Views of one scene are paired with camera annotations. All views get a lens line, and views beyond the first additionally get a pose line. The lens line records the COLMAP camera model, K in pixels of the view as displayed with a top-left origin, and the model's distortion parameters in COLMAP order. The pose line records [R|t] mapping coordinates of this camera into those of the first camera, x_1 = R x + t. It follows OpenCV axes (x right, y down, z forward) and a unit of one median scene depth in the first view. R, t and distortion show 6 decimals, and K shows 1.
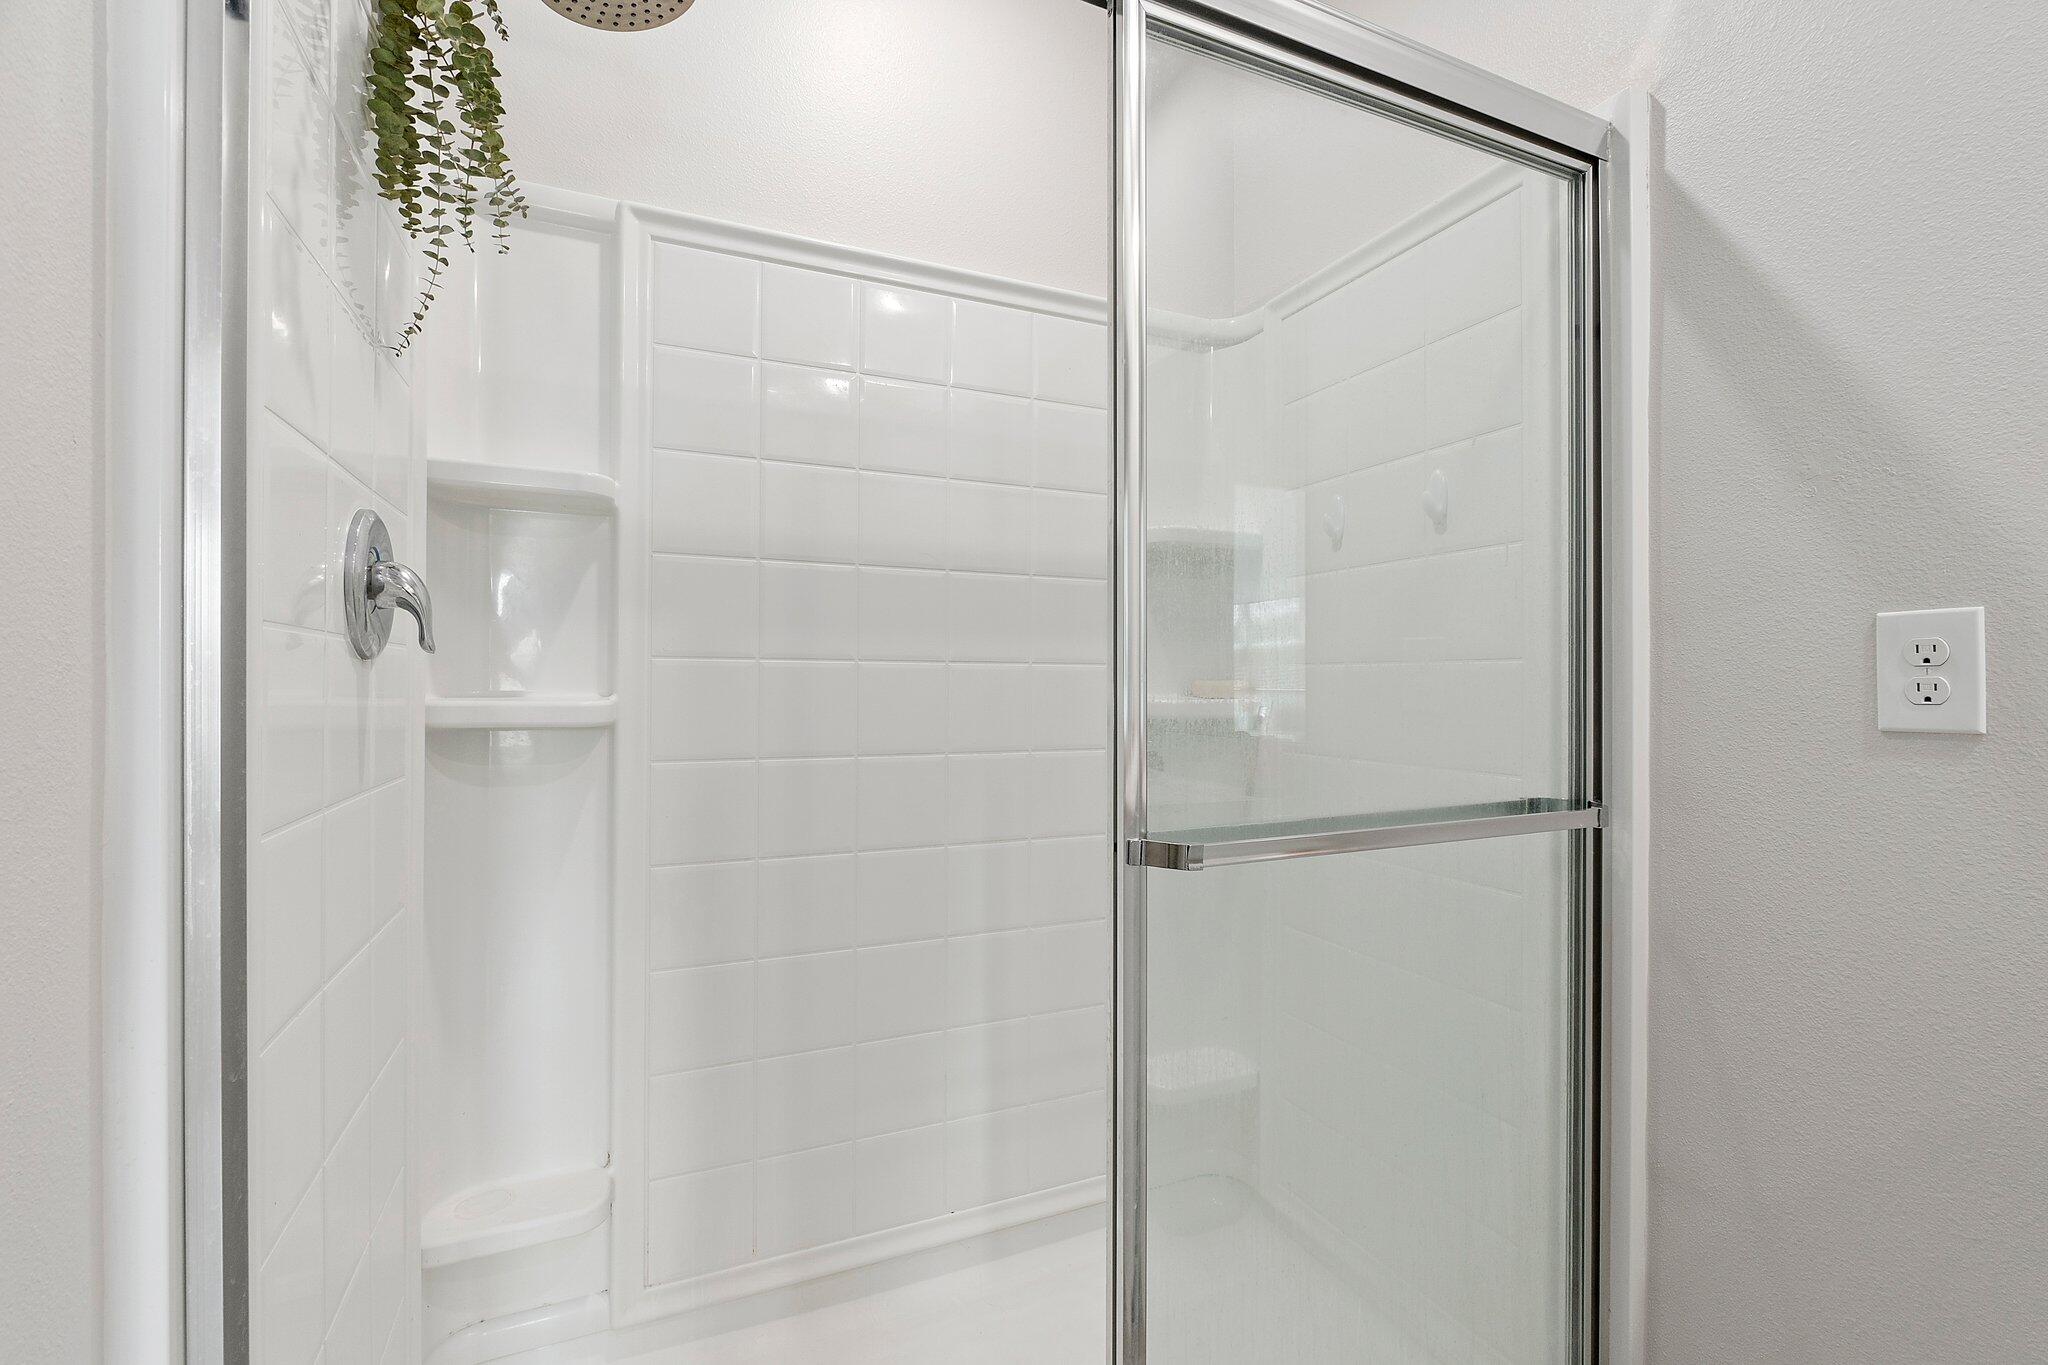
lens RADIAL K [[873.9, 0, 1012.4], [0, 873.9, 695.1], [0, 0, 1]] dist [-0.000914, 0.000211]
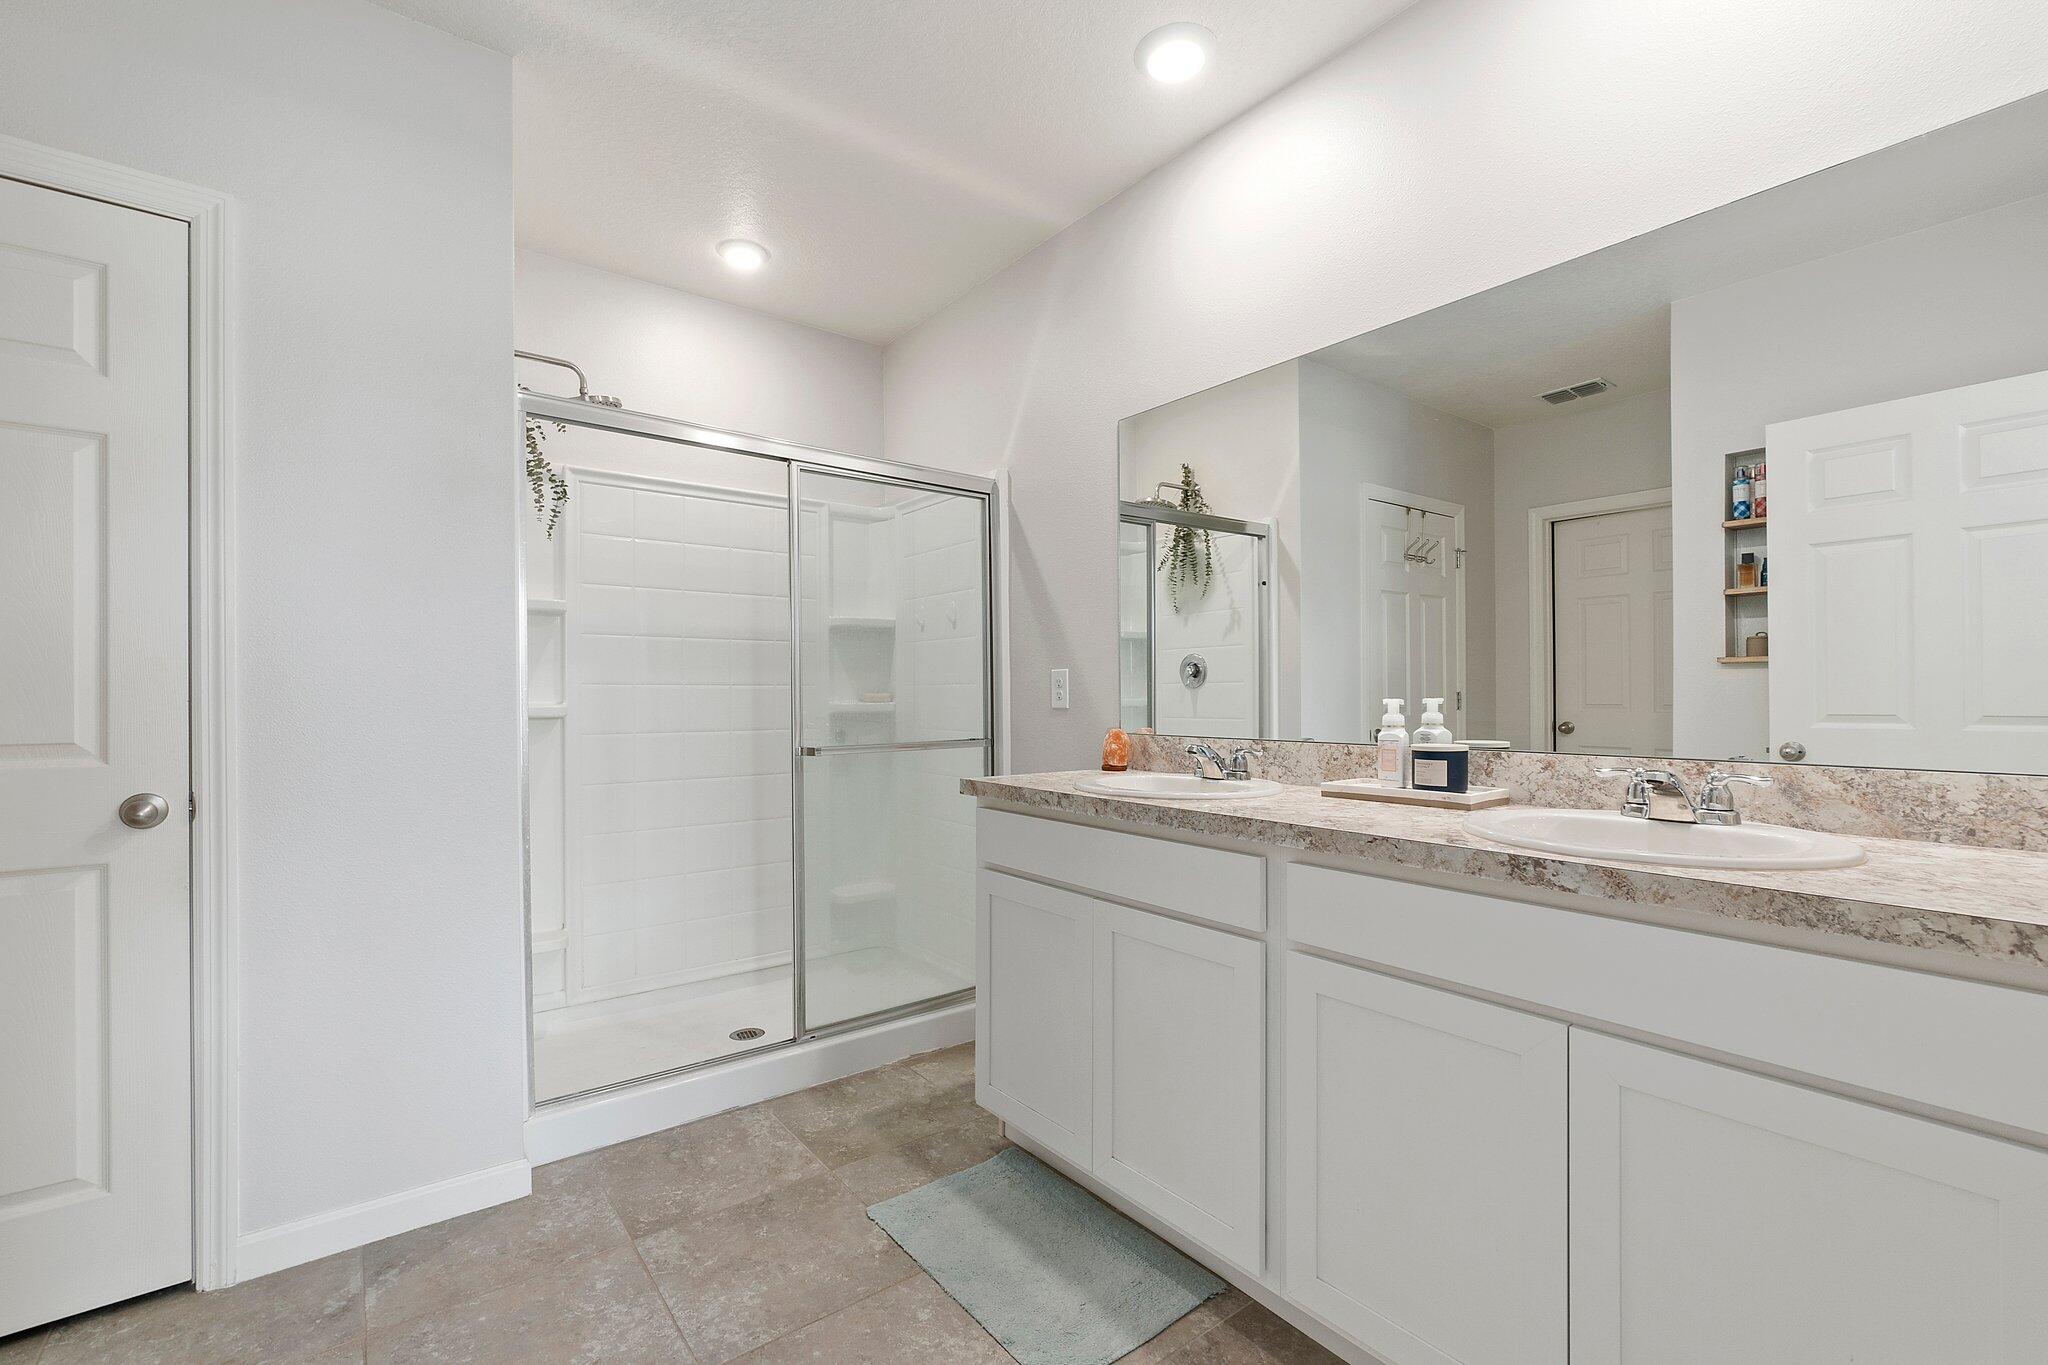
lens RADIAL K [[854.1, 0, 1033.0], [0, 854.1, 702.4], [0, 0, 1]] dist [-0.001680, -0.000107]
pose [[0.962508, -0.011180, 0.271024, 0.084211], [0.010051, 0.999934, 0.005551, 0.001633], [-0.271068, -0.002618, 0.962557, -1.486603]]
